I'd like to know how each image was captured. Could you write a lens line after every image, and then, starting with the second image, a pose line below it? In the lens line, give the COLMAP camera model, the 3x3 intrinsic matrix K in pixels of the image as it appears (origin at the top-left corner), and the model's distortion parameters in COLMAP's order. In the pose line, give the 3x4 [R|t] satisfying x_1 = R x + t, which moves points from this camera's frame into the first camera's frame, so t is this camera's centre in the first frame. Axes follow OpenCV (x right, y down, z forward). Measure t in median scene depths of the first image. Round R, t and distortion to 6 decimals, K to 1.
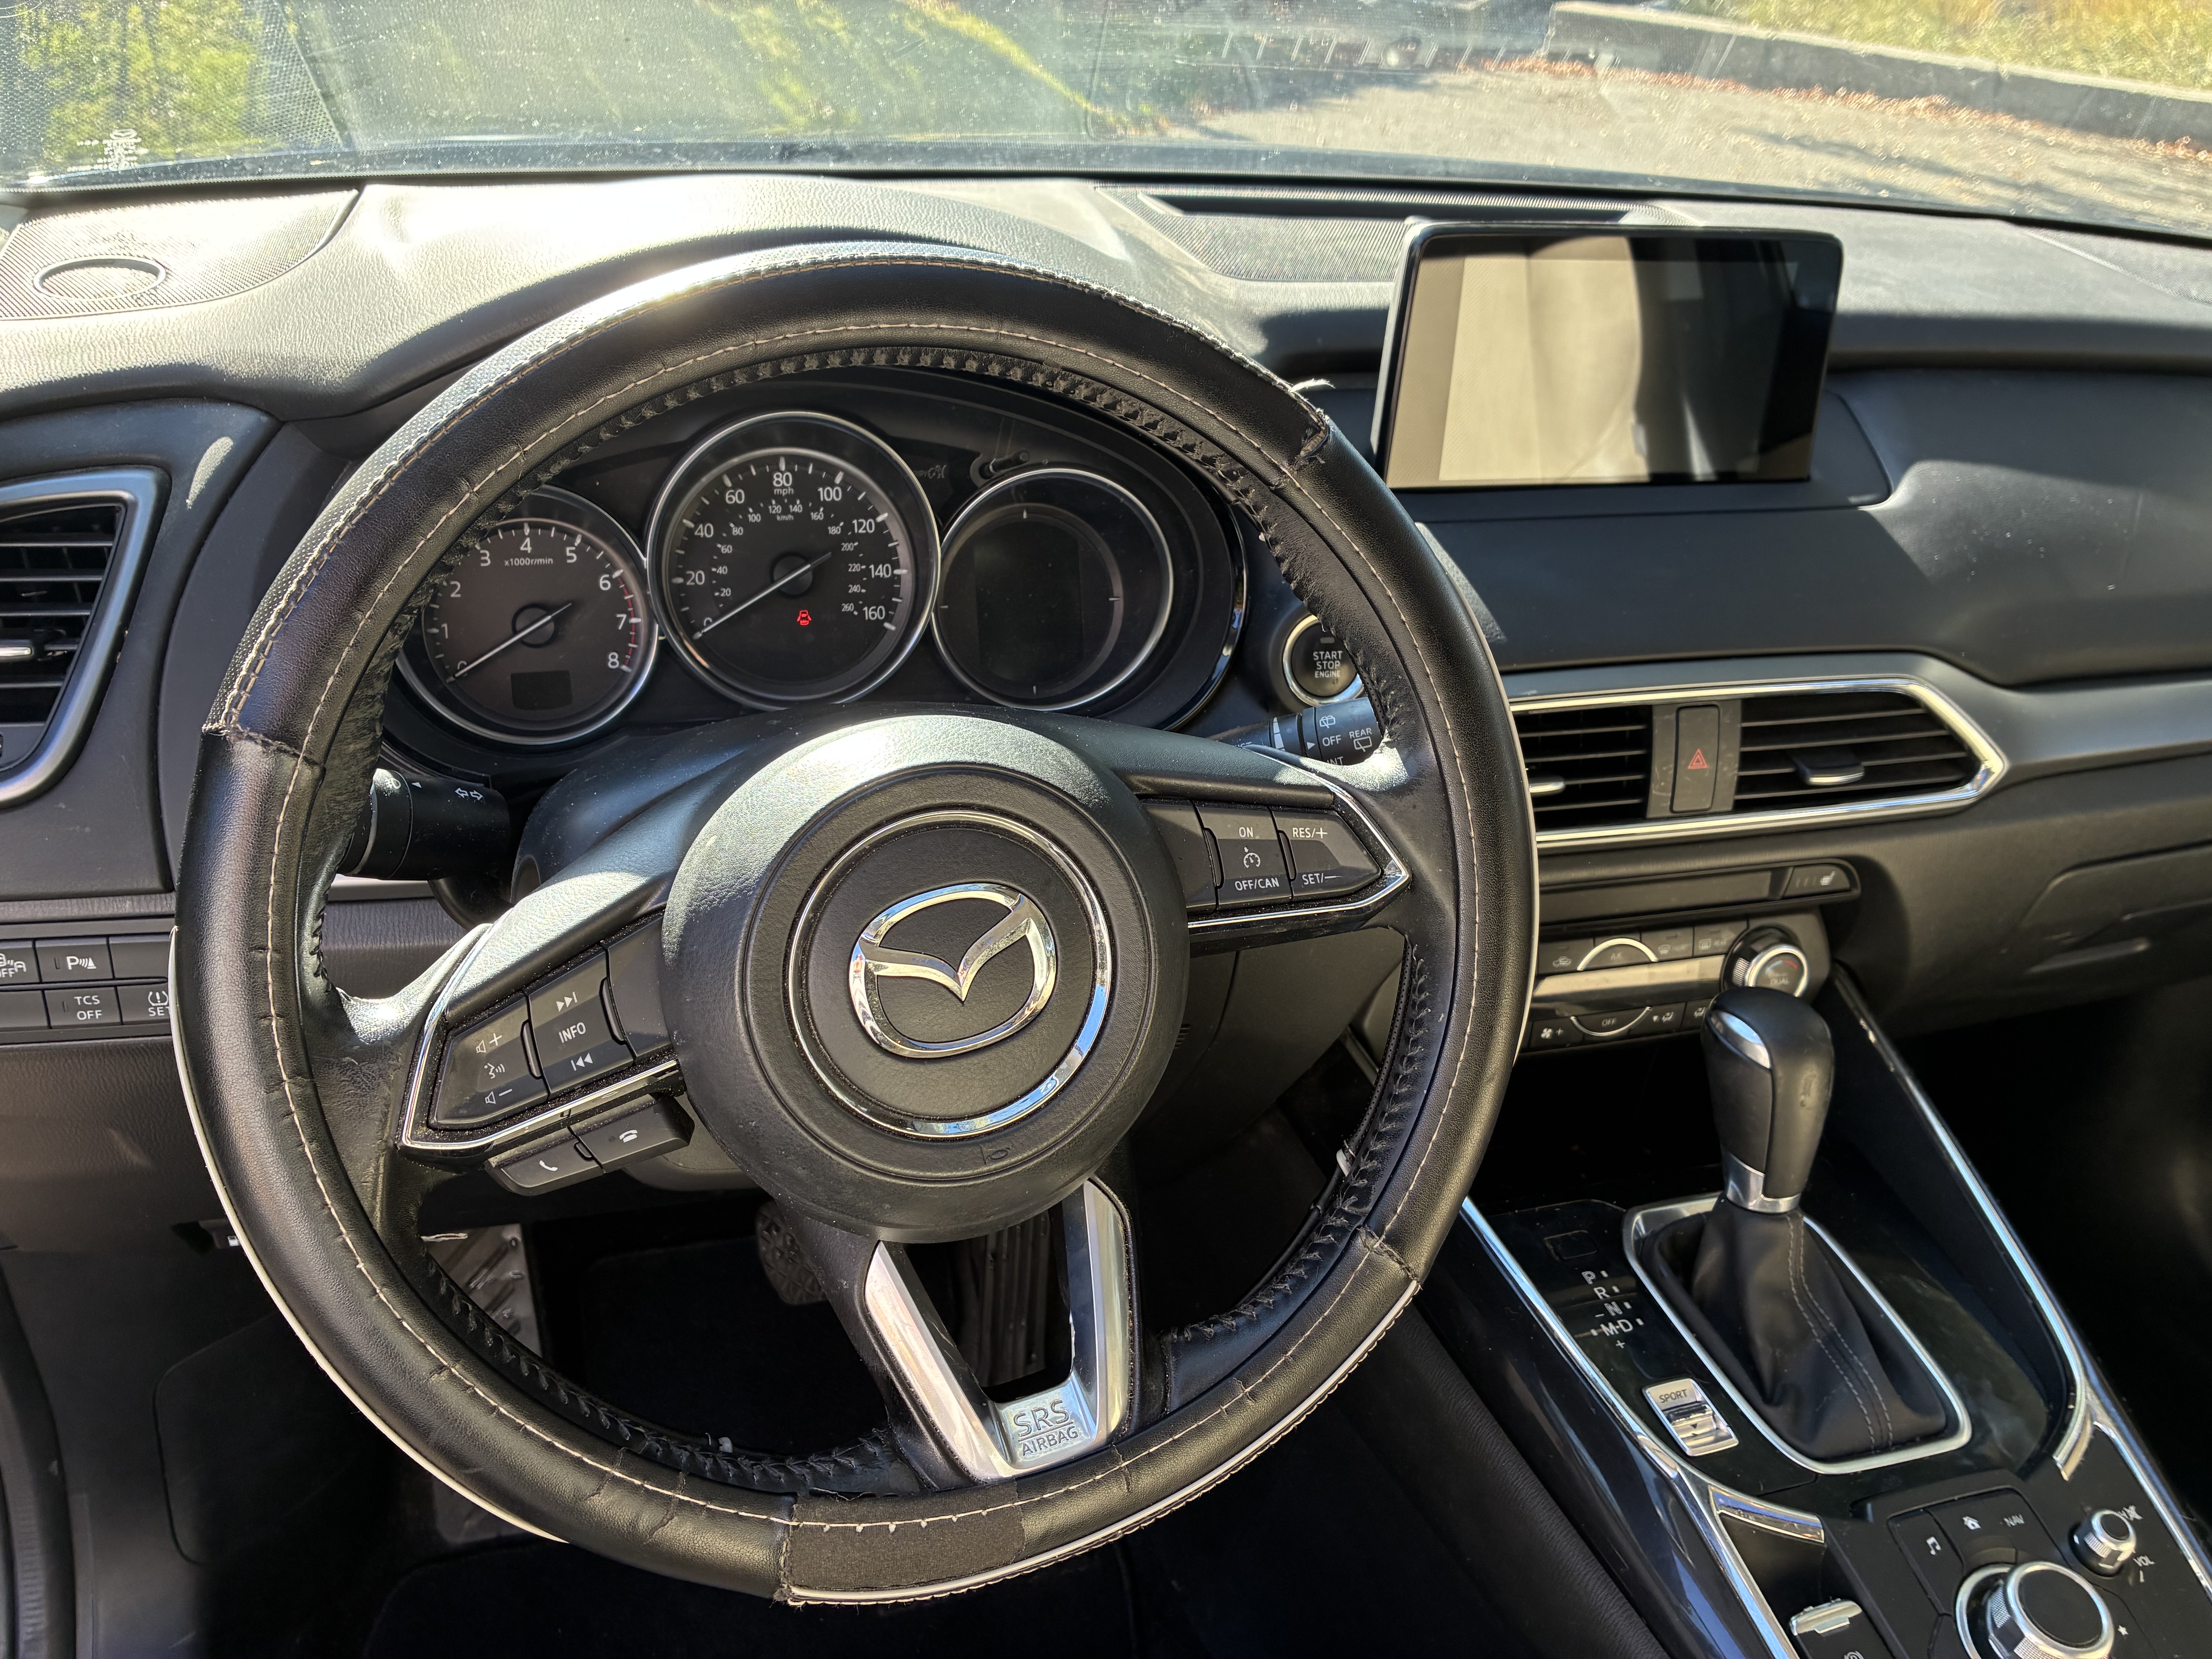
lens RADIAL K [[1694.5, 0, 1147.4], [0, 1694.5, 804.3], [0, 0, 1]] dist [-0.007672, -0.004932]
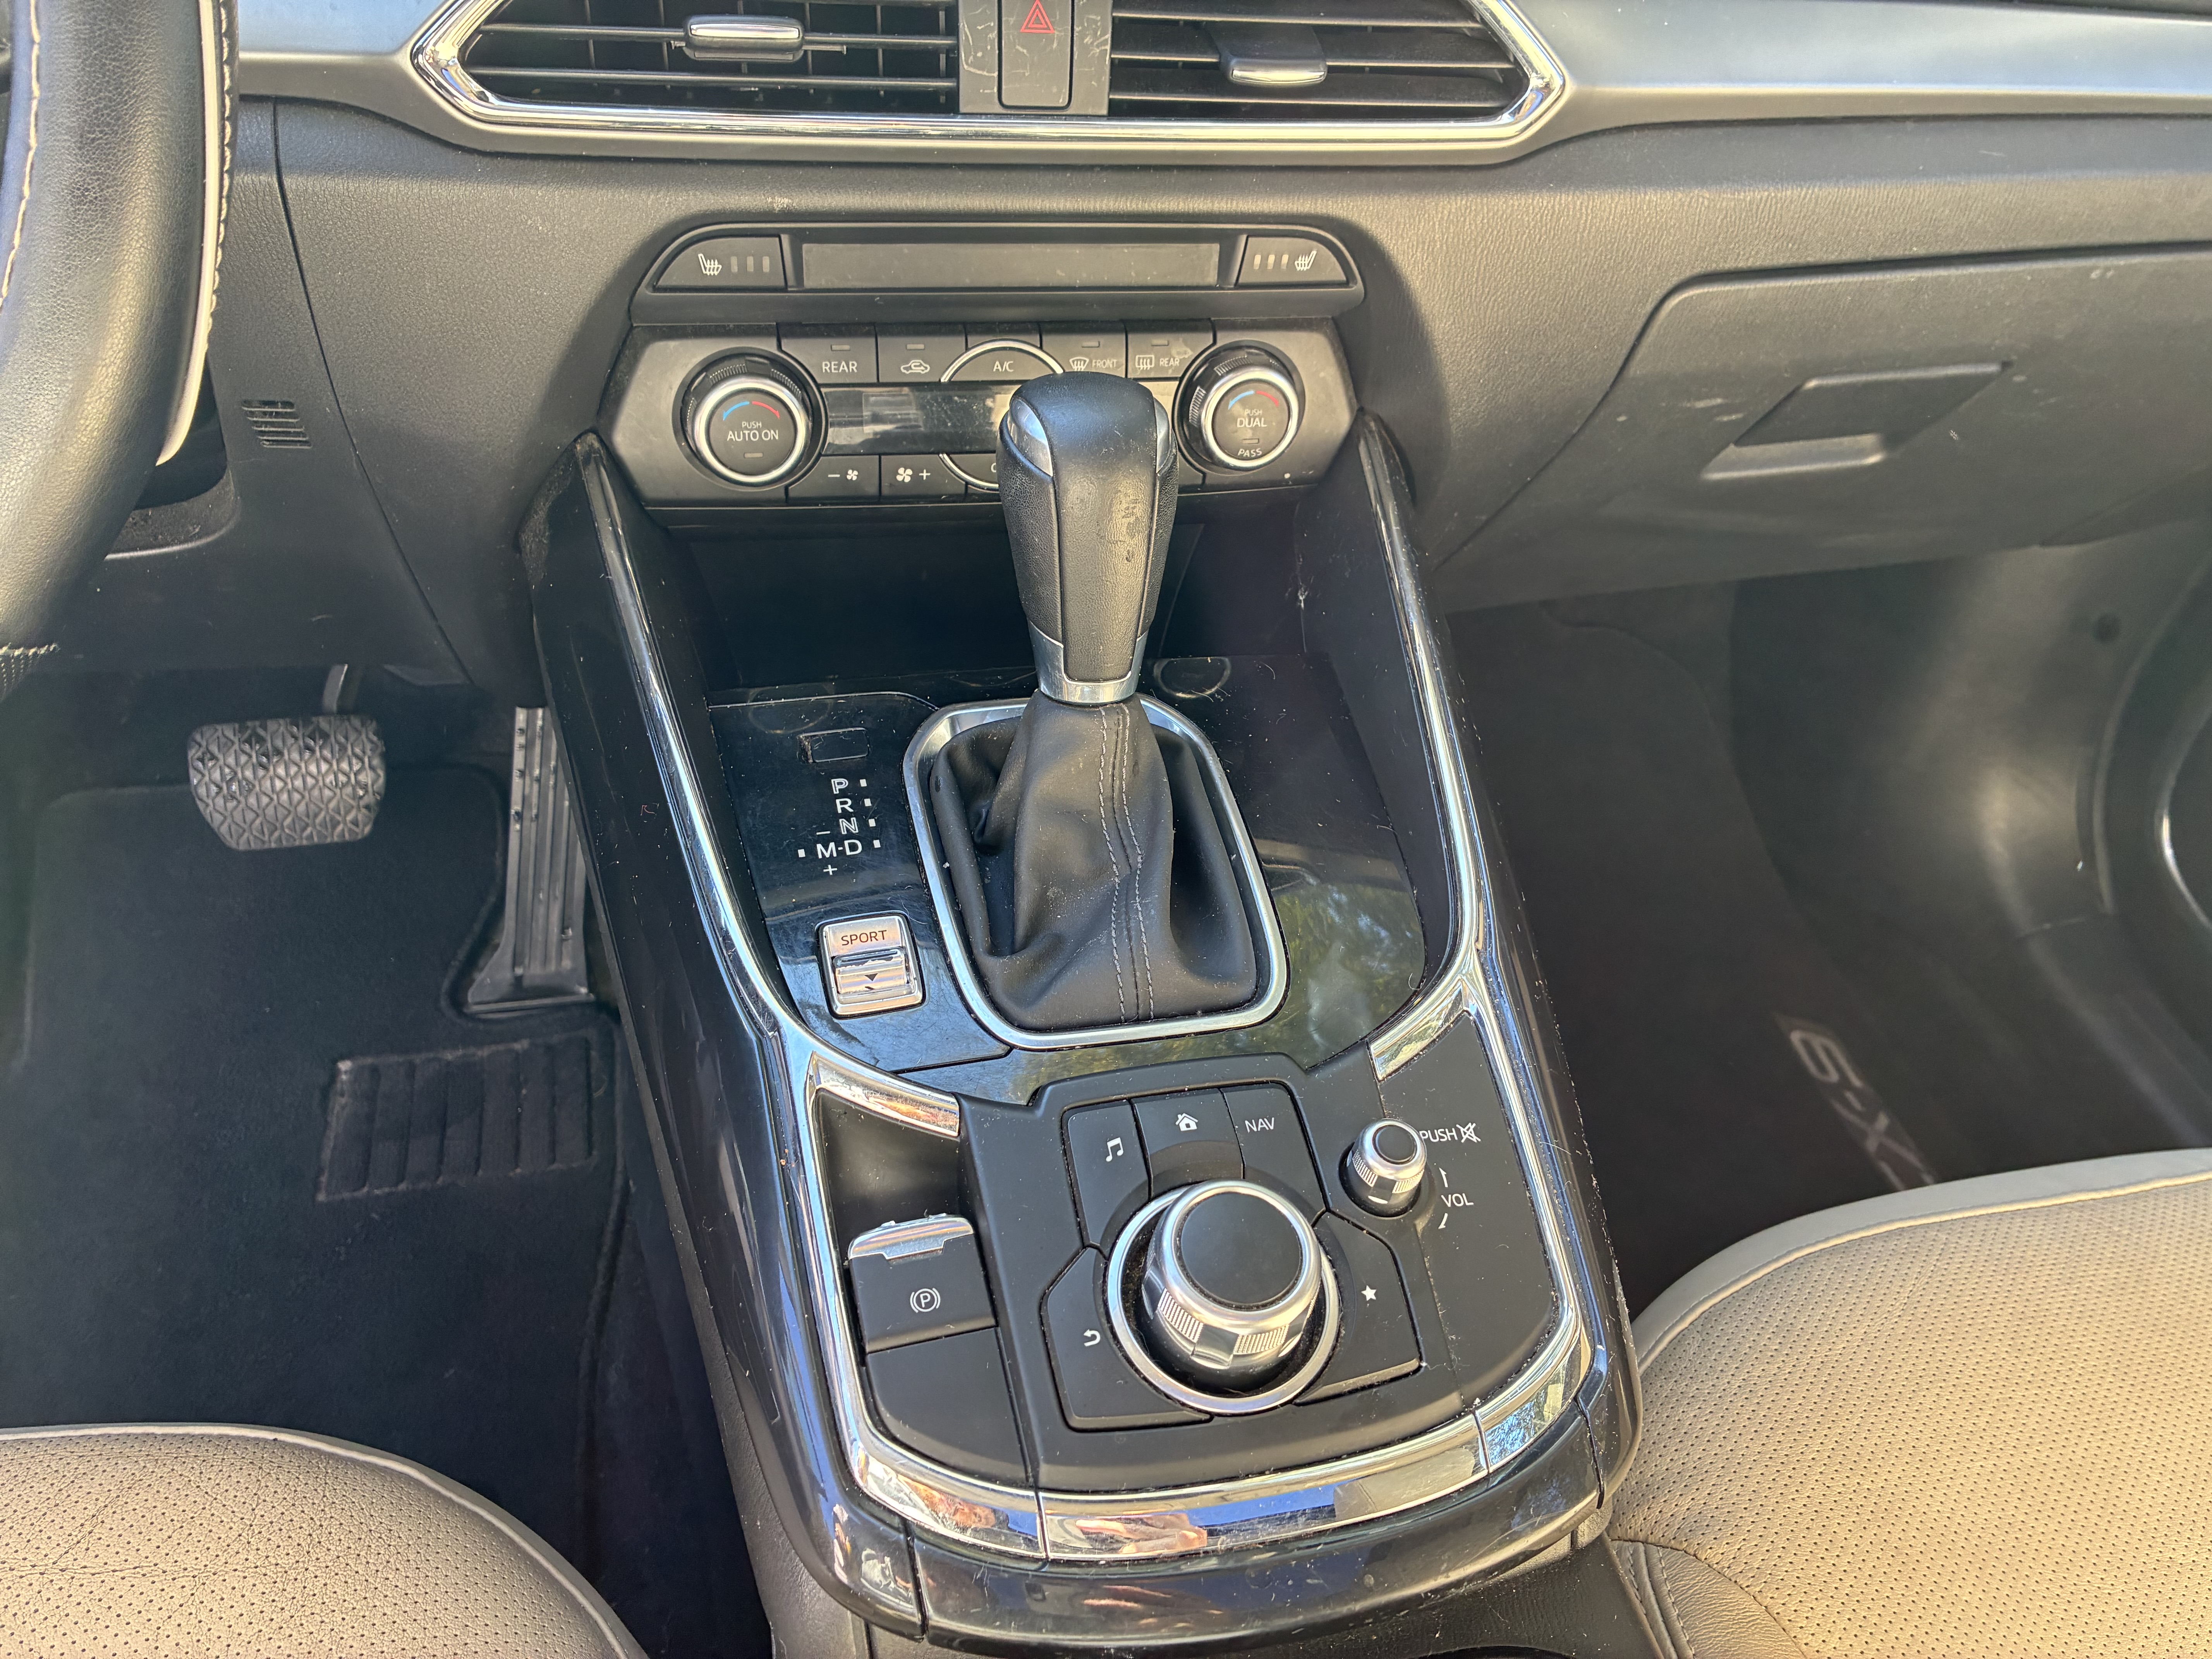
lens RADIAL K [[1694.5, 0, 1147.4], [0, 1694.5, 804.3], [0, 0, 1]] dist [-0.007672, -0.004932]
pose [[0.998301, 0.049694, -0.030438, 0.371289], [-0.043011, 0.980743, 0.190508, 0.132670], [0.039319, -0.188875, 0.981214, 0.279720]]
